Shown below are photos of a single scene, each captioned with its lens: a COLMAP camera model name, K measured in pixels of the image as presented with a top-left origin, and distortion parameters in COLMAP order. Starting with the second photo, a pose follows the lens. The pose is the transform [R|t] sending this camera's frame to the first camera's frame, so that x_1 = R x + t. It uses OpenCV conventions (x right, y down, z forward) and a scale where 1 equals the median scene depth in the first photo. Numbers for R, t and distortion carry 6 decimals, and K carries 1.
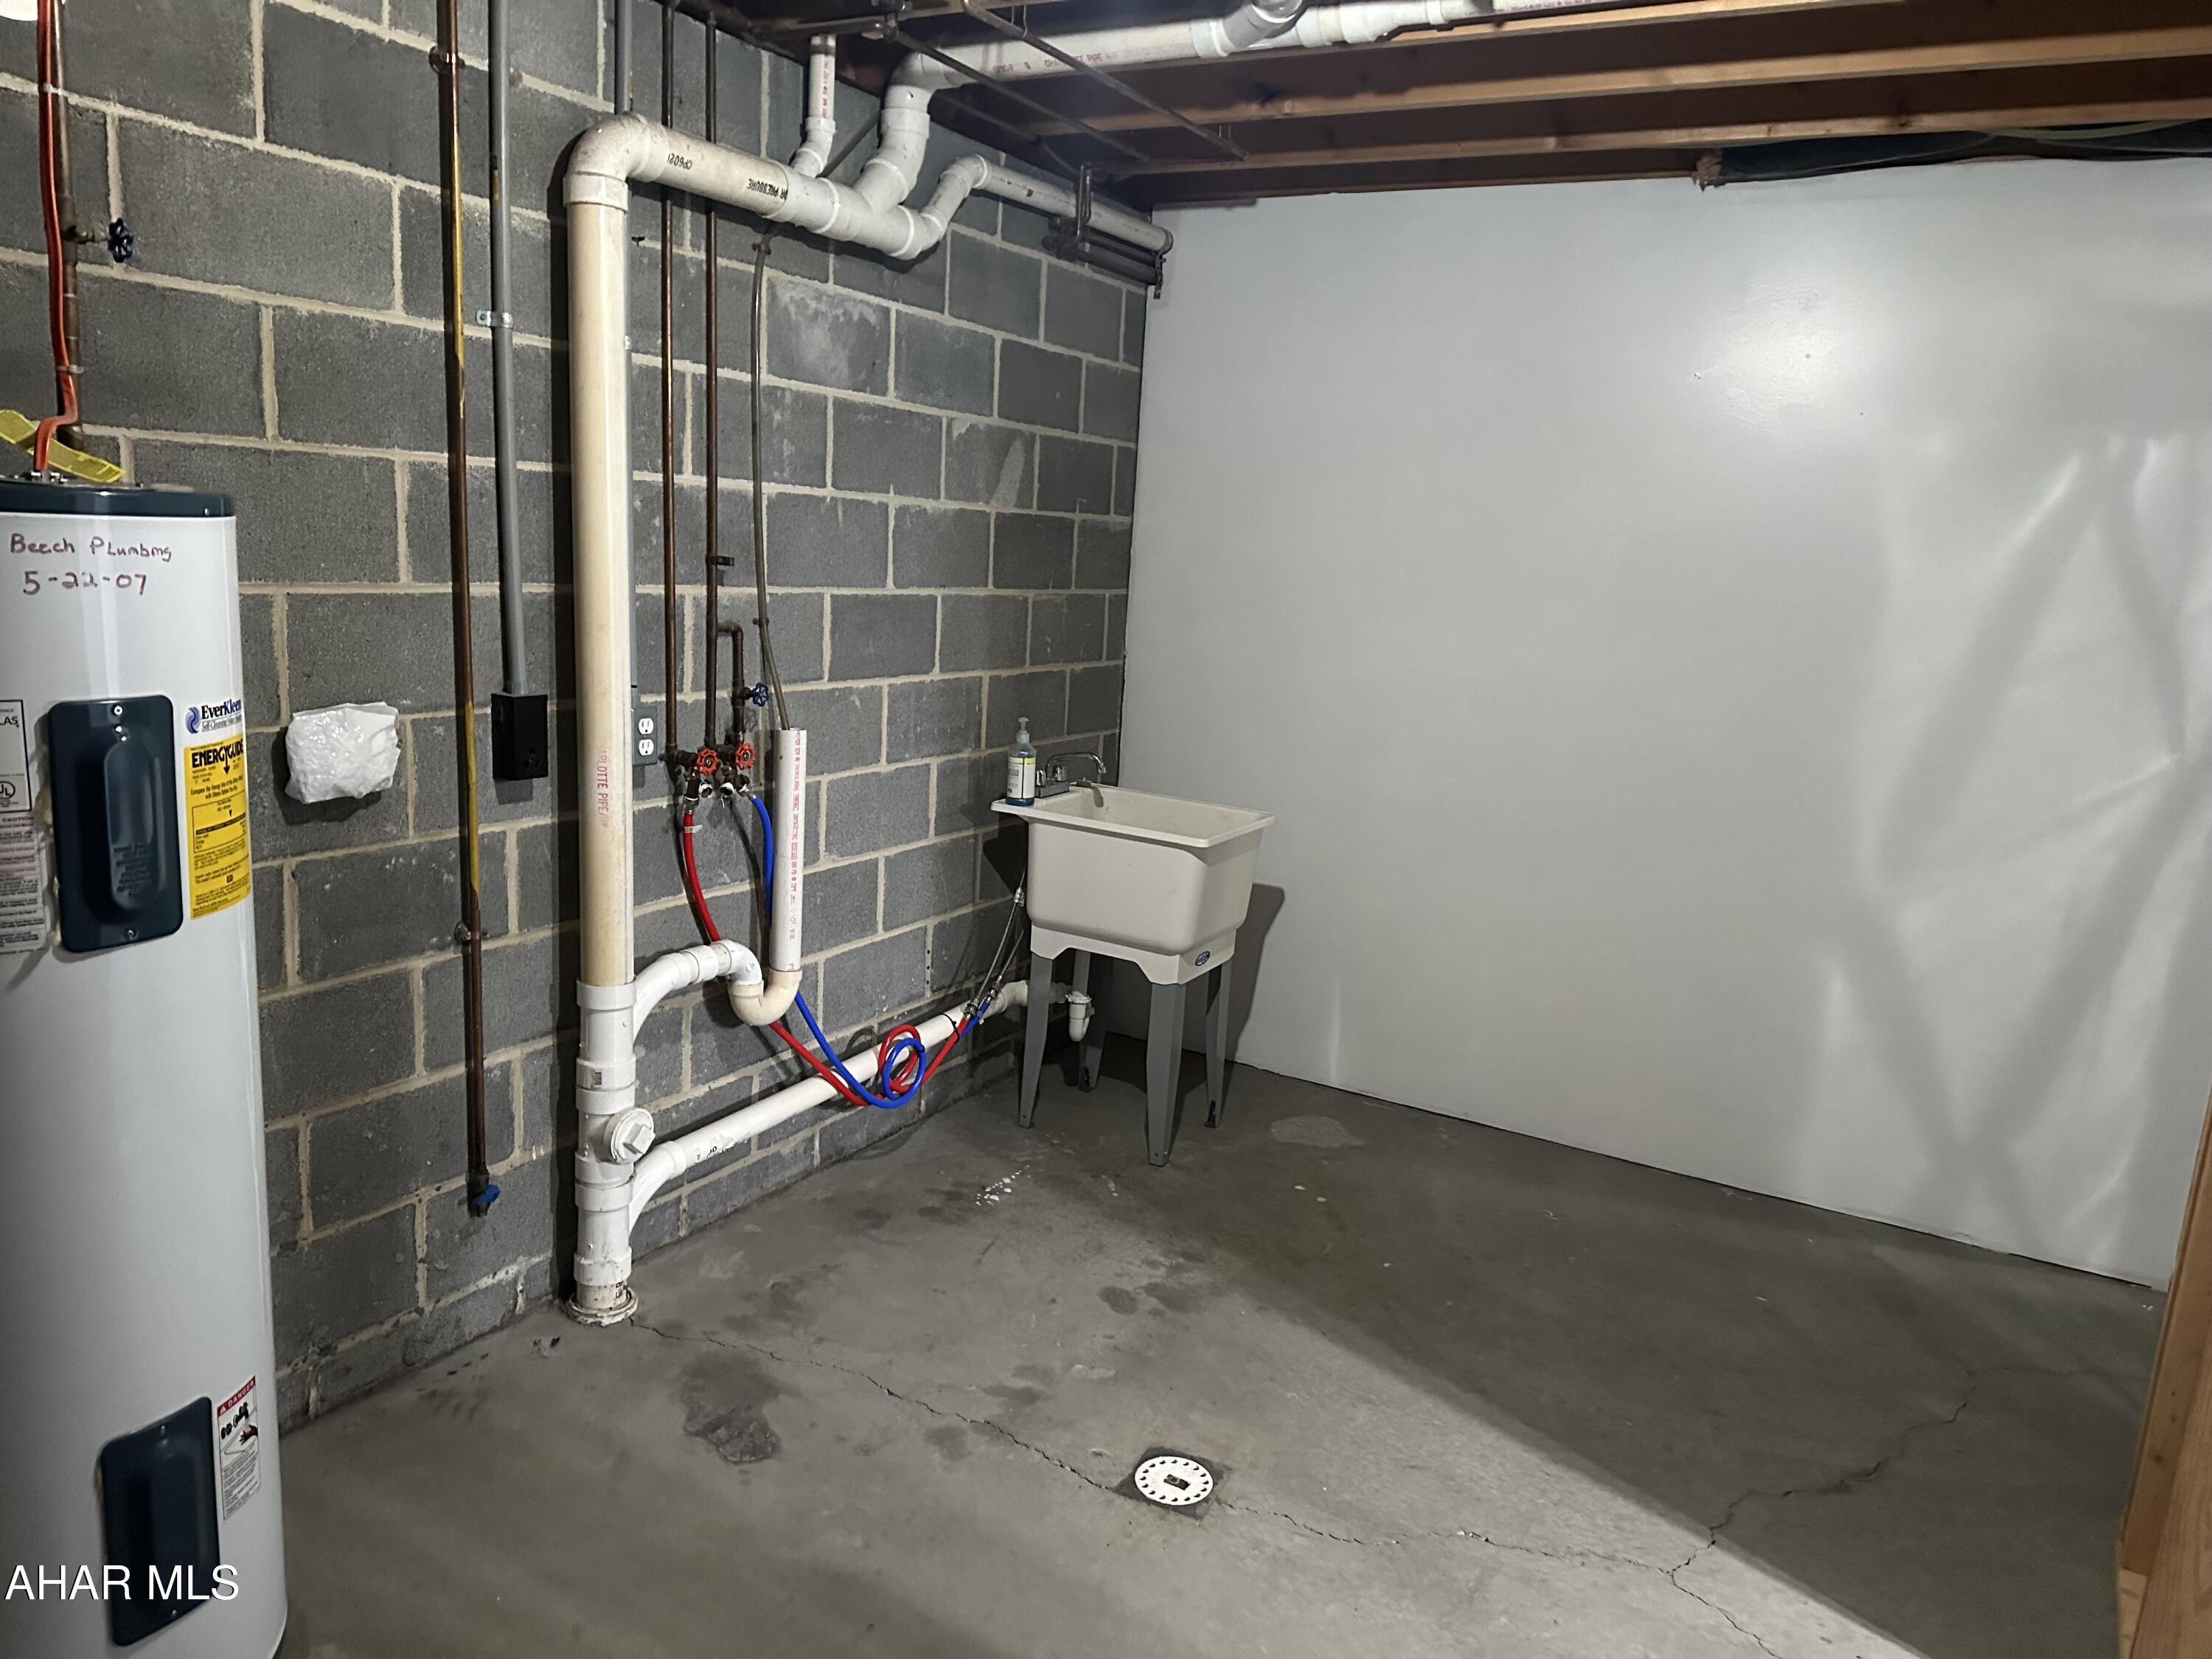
lens RADIAL K [[1540.0, 0, 1105.1], [0, 1540.0, 818.4], [0, 0, 1]] dist [0.032083, -0.045707]
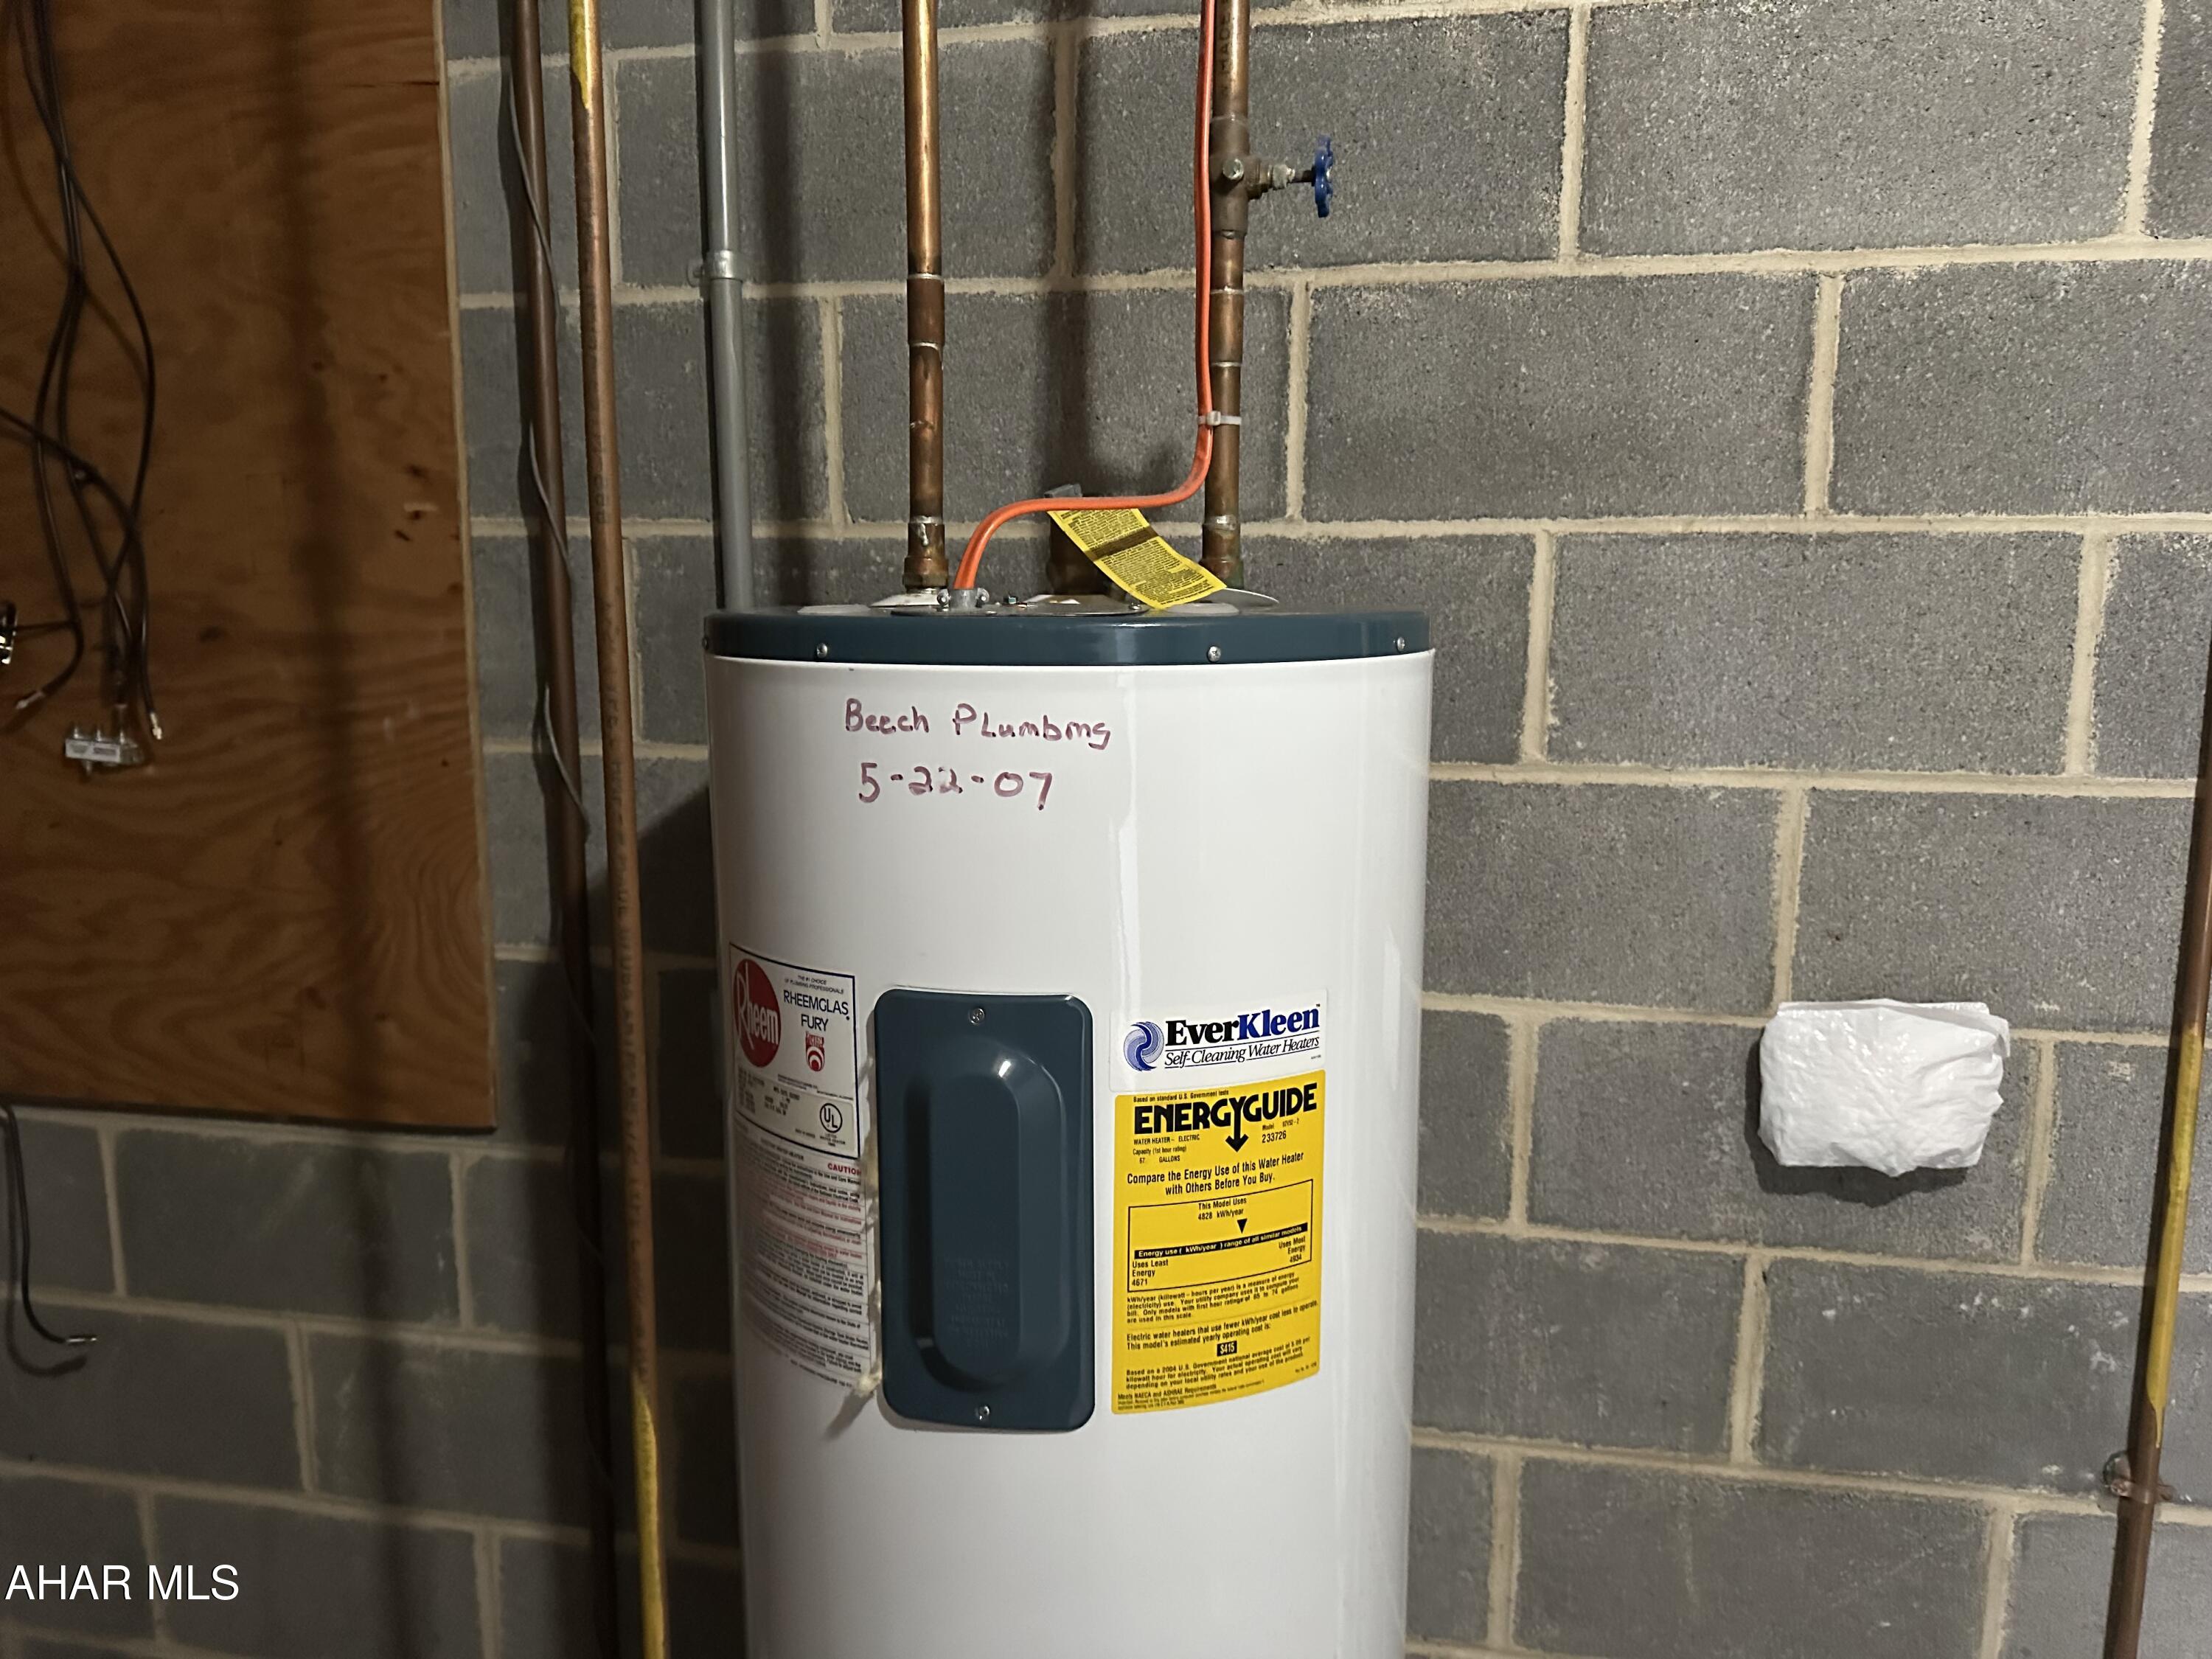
lens RADIAL K [[1540.0, 0, 1155.1], [0, 1540.0, 853.8], [0, 0, 1]] dist [0.032083, -0.045707]
pose [[0.327139, 0.091316, -0.940554, -0.078753], [-0.159125, 0.986431, 0.040424, -0.106386], [0.931482, 0.136441, 0.337230, 0.590801]]
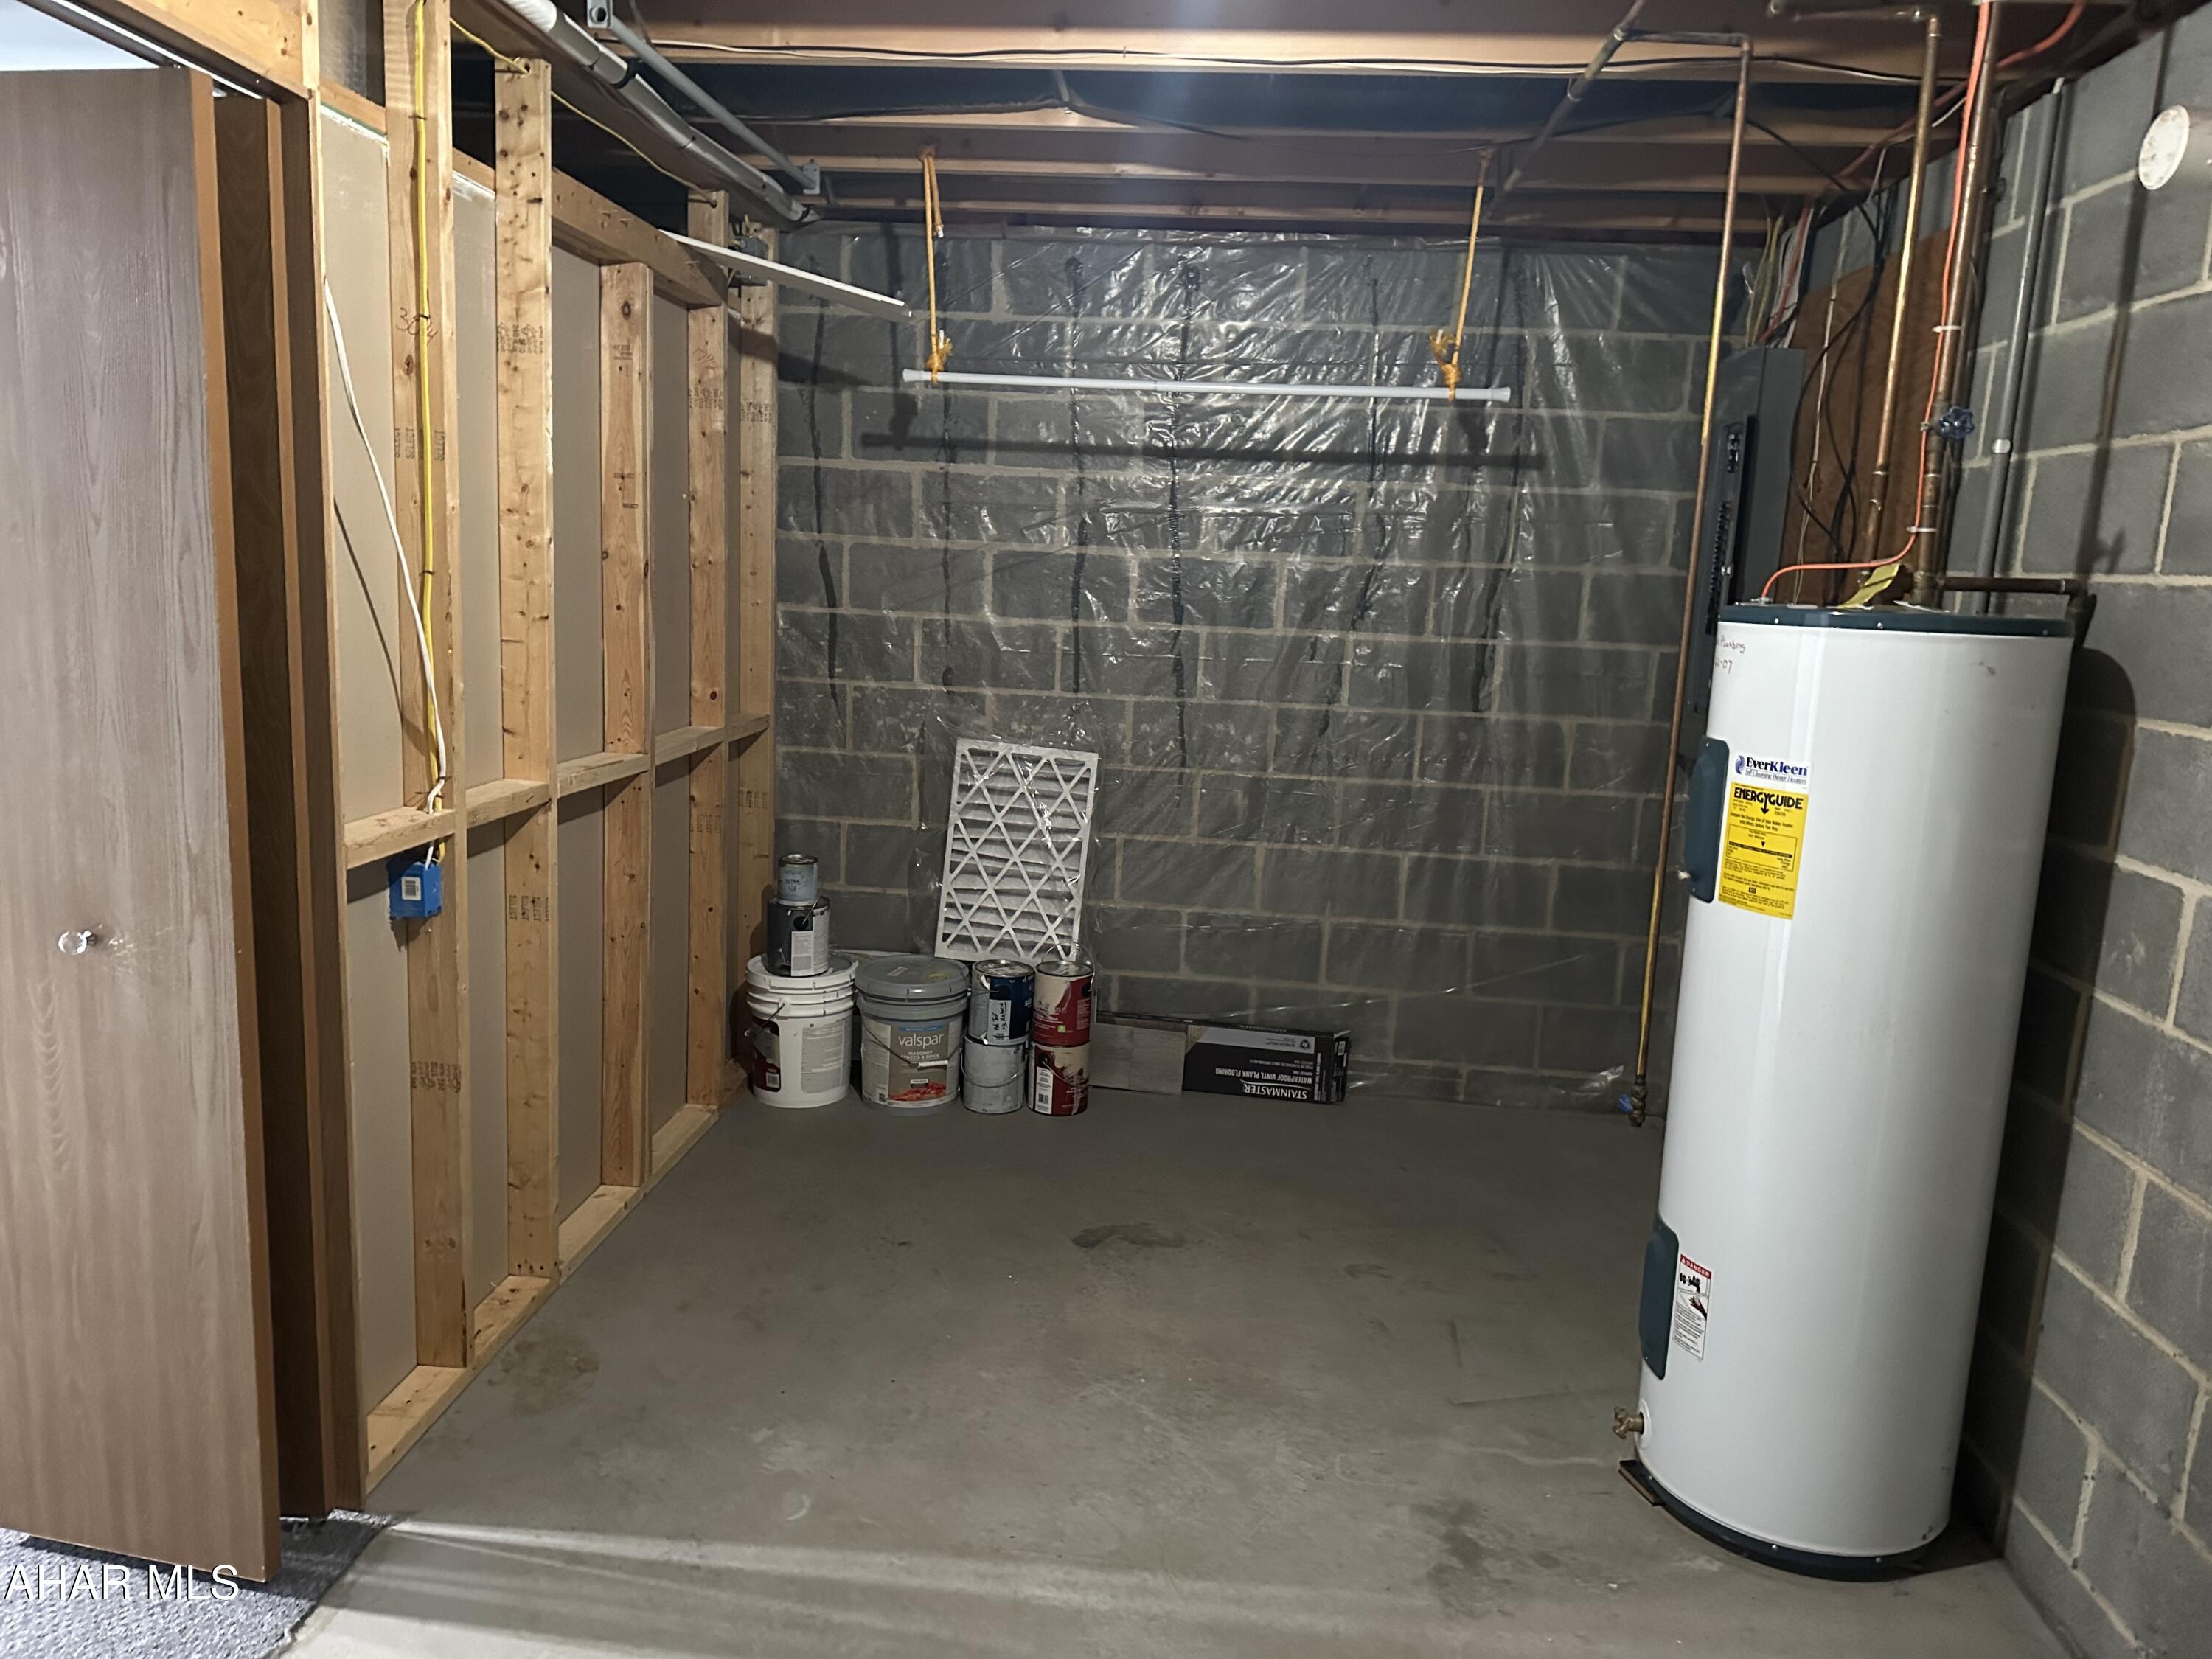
lens RADIAL K [[1540.0, 0, 1096.5], [0, 1540.0, 828.9], [0, 0, 1]] dist [0.032083, -0.045707]
pose [[-0.904445, -0.036675, -0.425010, 0.399419], [-0.177893, 0.937961, 0.297629, -0.235516], [0.387727, 0.344795, -0.854859, 1.446642]]
